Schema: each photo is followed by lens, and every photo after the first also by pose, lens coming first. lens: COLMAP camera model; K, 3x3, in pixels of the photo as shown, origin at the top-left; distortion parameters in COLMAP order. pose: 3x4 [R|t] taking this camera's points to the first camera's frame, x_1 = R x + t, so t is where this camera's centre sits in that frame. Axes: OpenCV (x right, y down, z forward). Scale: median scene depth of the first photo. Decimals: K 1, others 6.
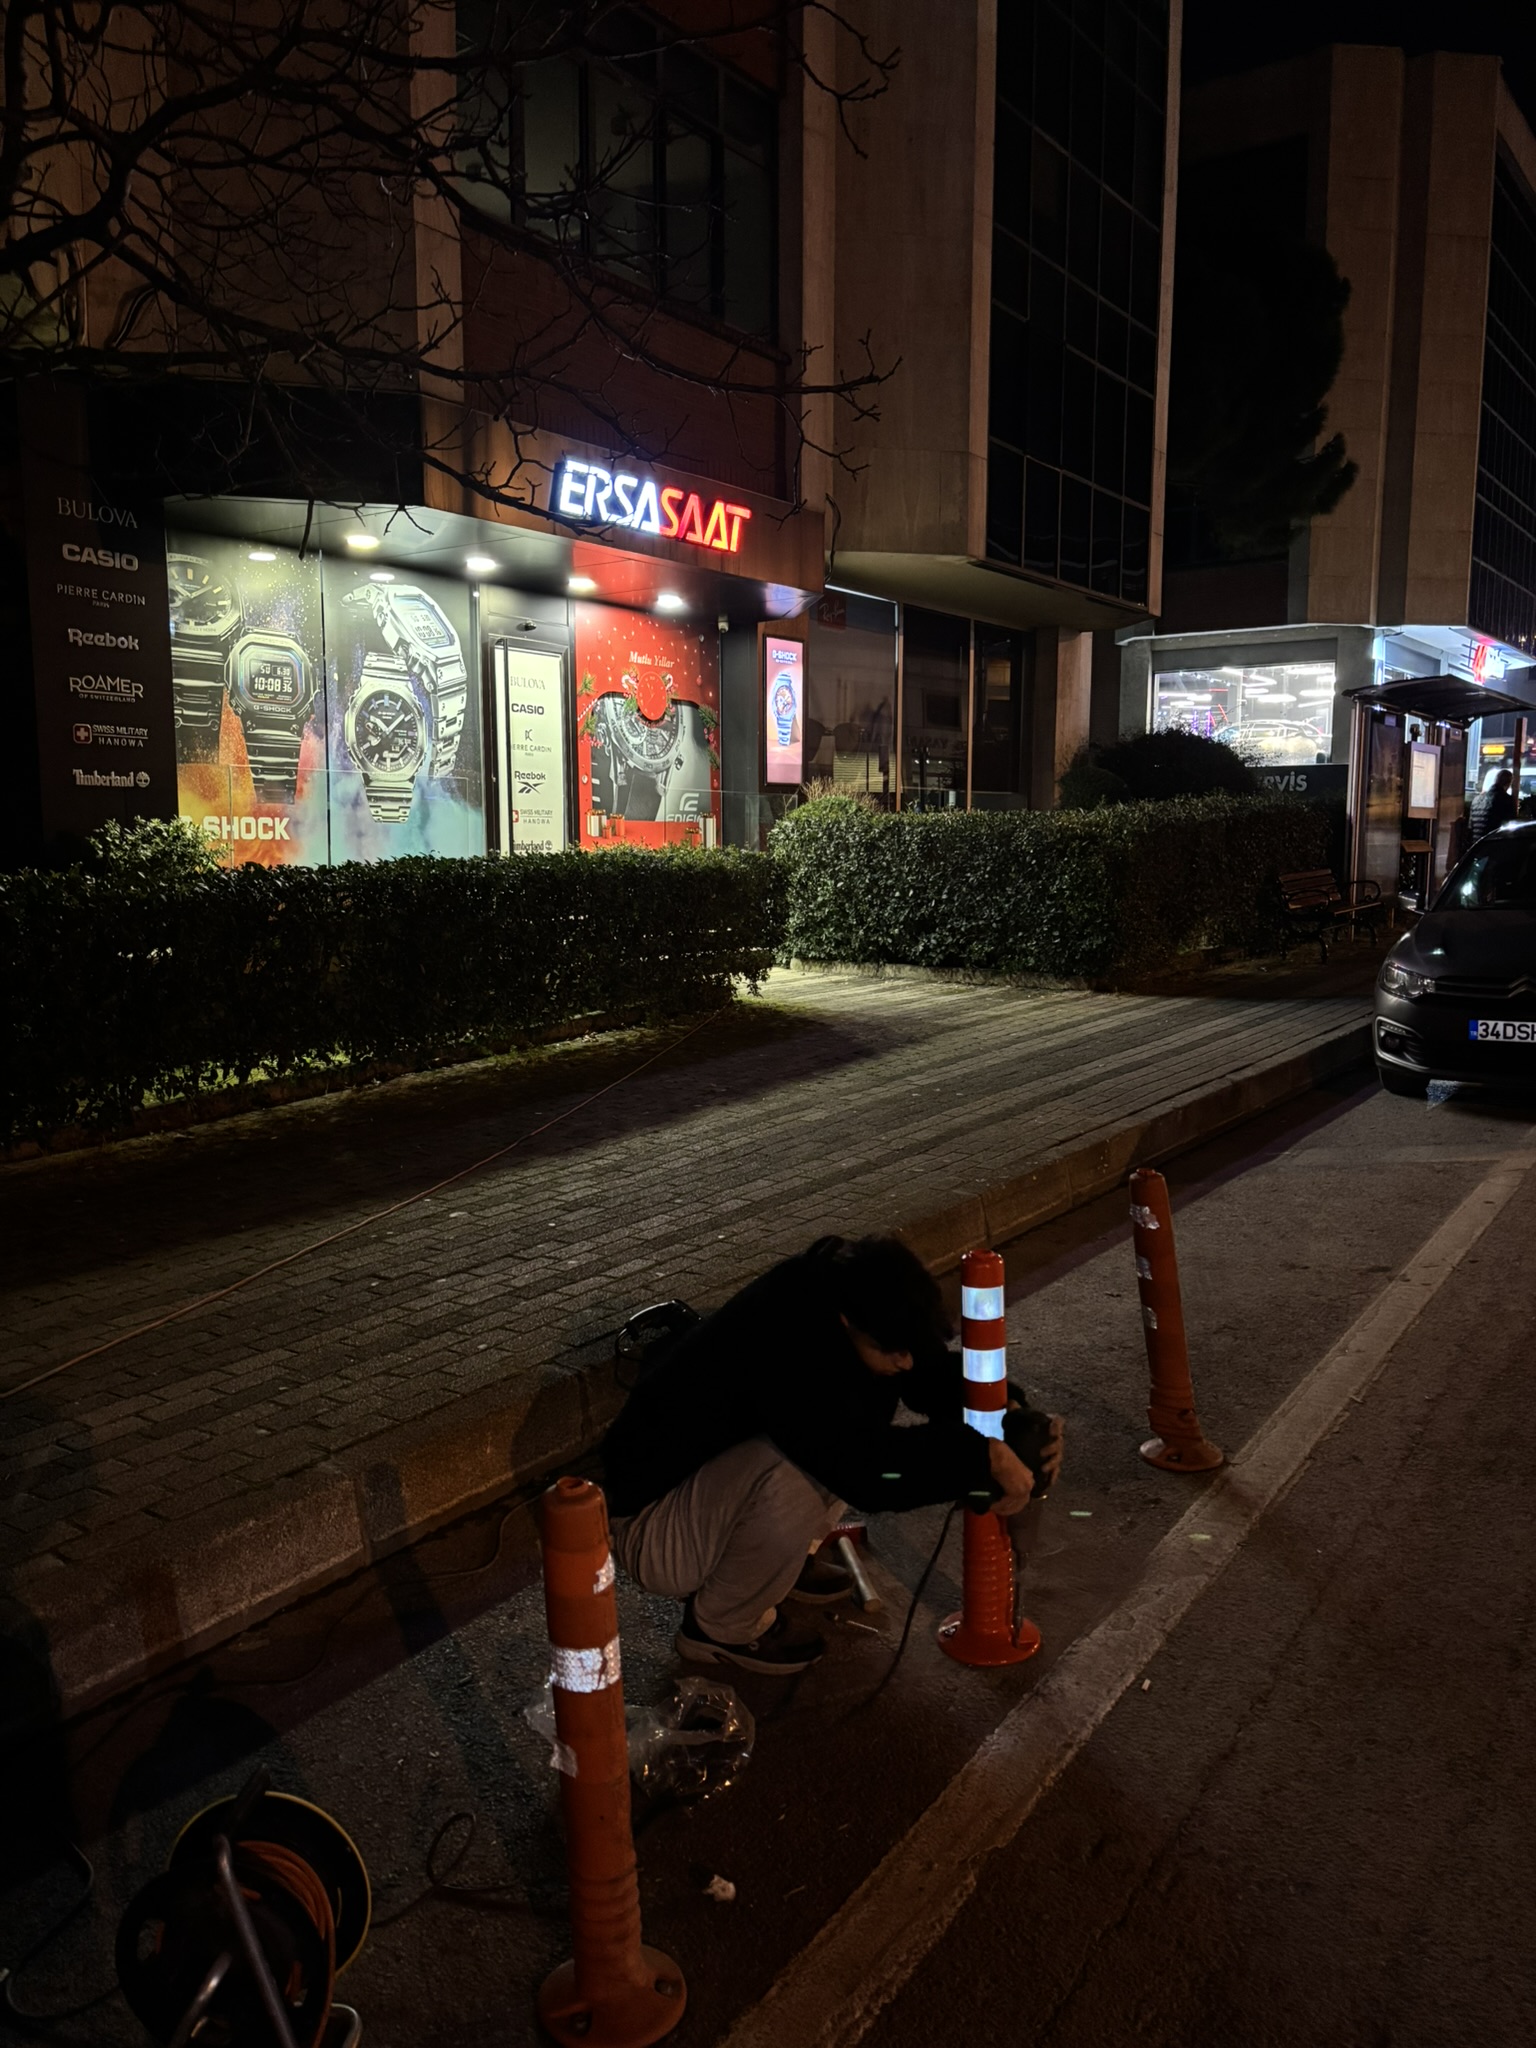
lens RADIAL K [[1433.0, 0, 768.4], [0, 1433.0, 1037.4], [0, 0, 1]] dist [0.005476, 0.001983]
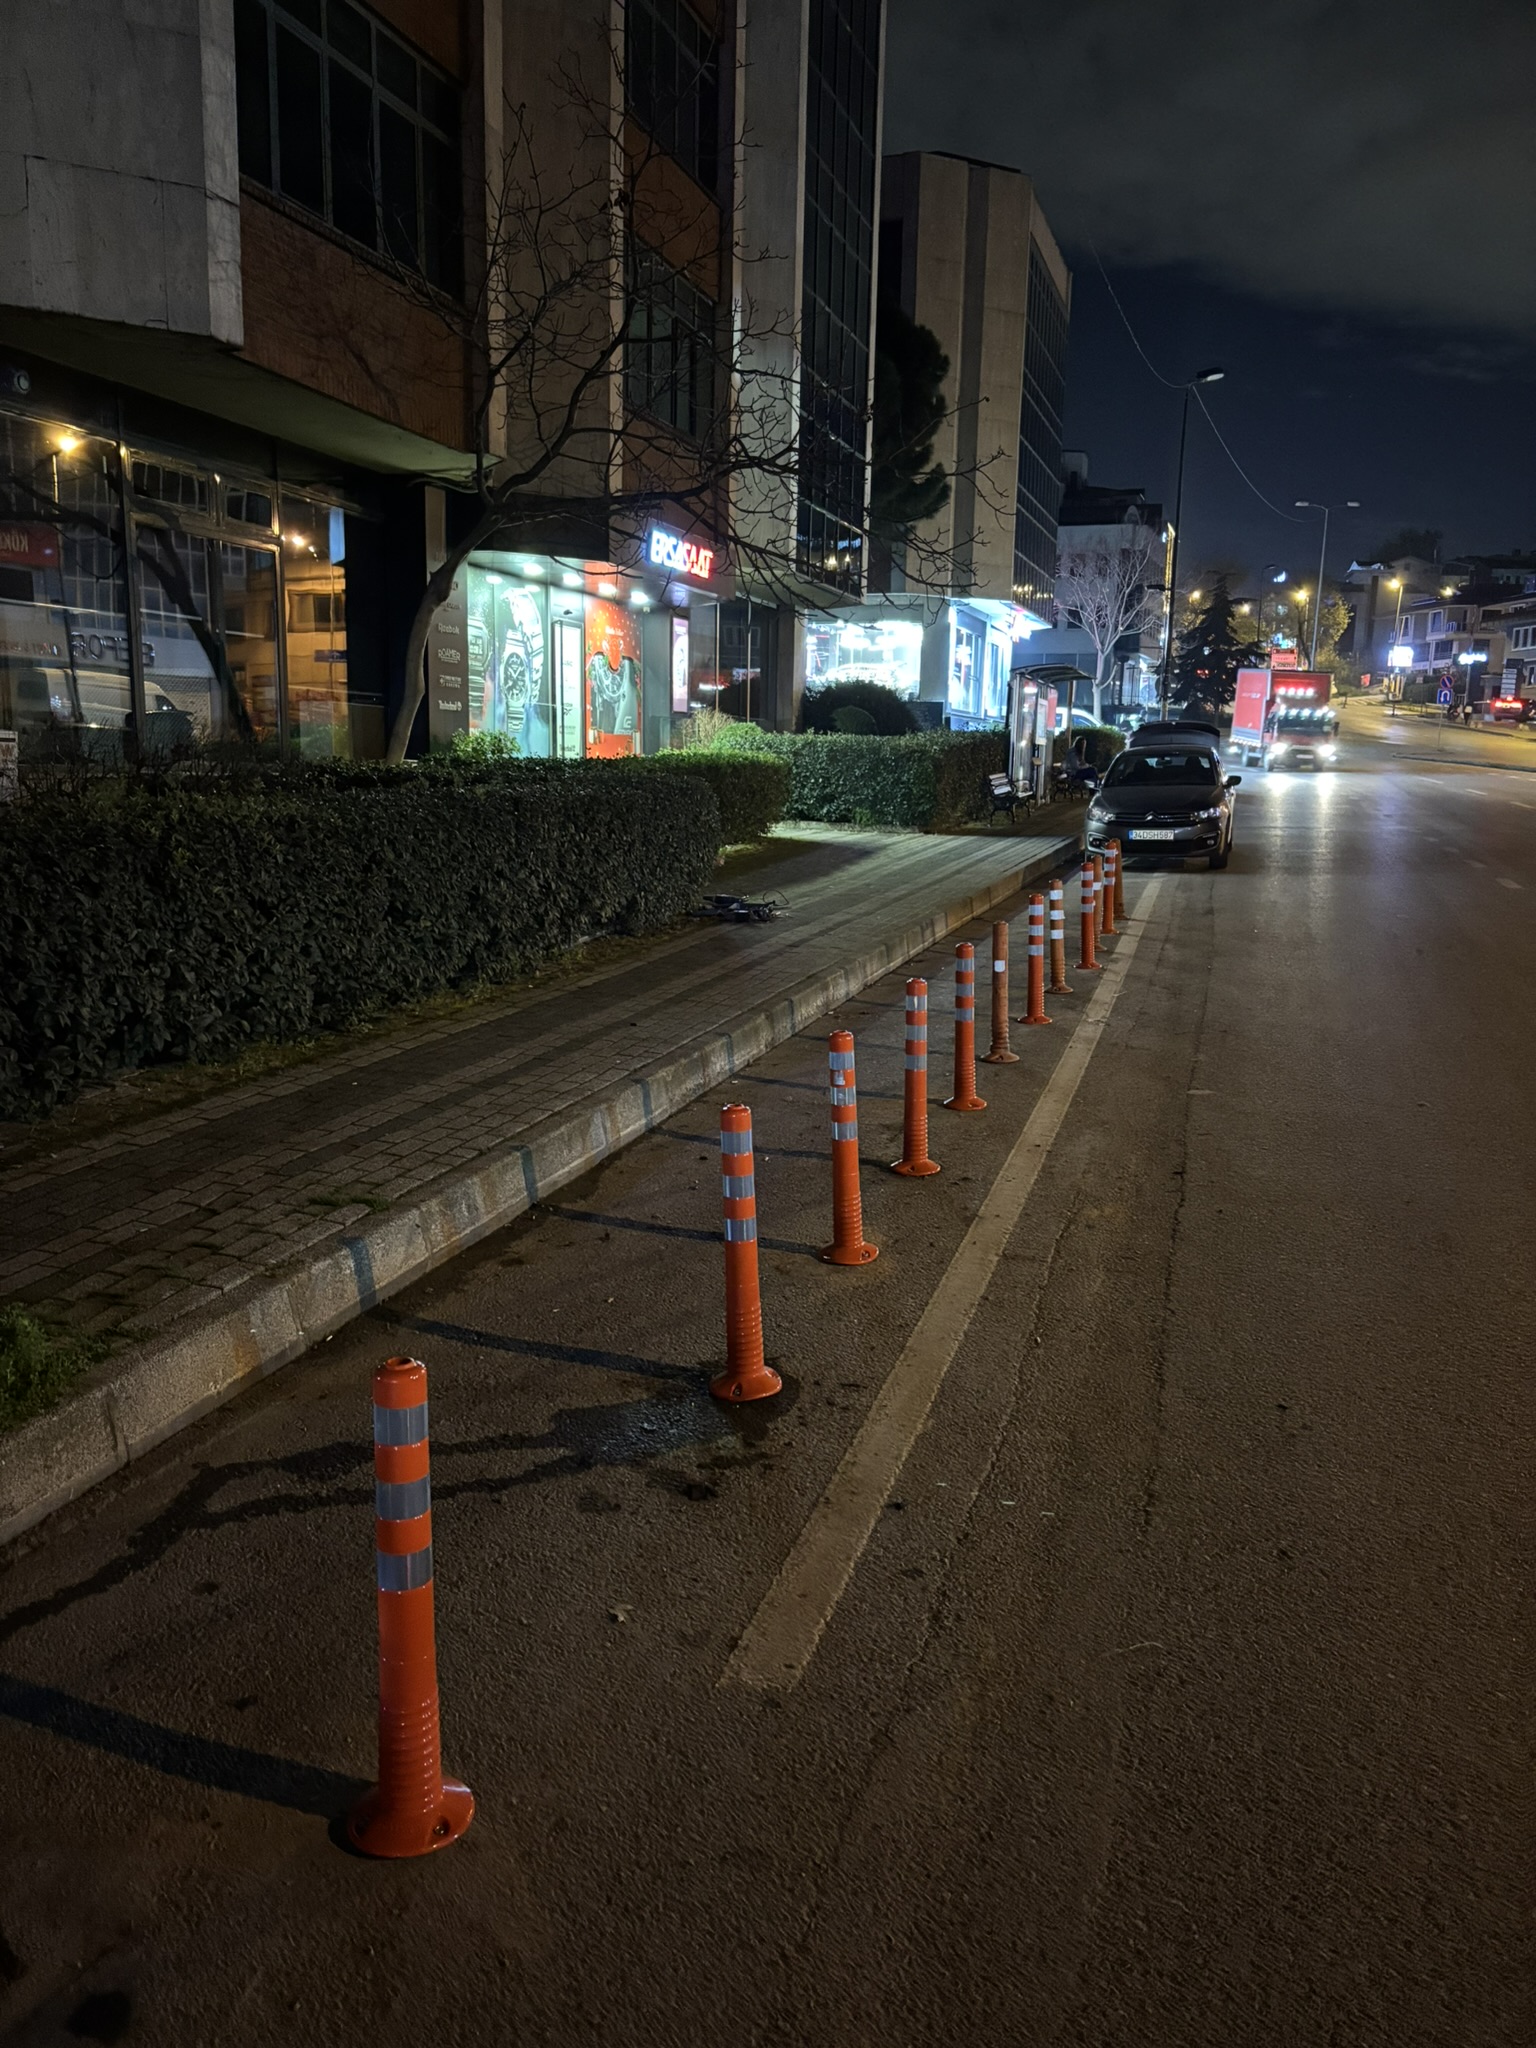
lens RADIAL K [[1533.6, 0, 768.0], [0, 1533.6, 1024.0], [0, 0, 1]] dist [0.000049, -0.000855]
pose [[0.941464, -0.036741, 0.335106, -0.595675], [0.024268, 0.998851, 0.041335, 0.119068], [-0.336239, -0.030783, 0.941273, -0.768283]]
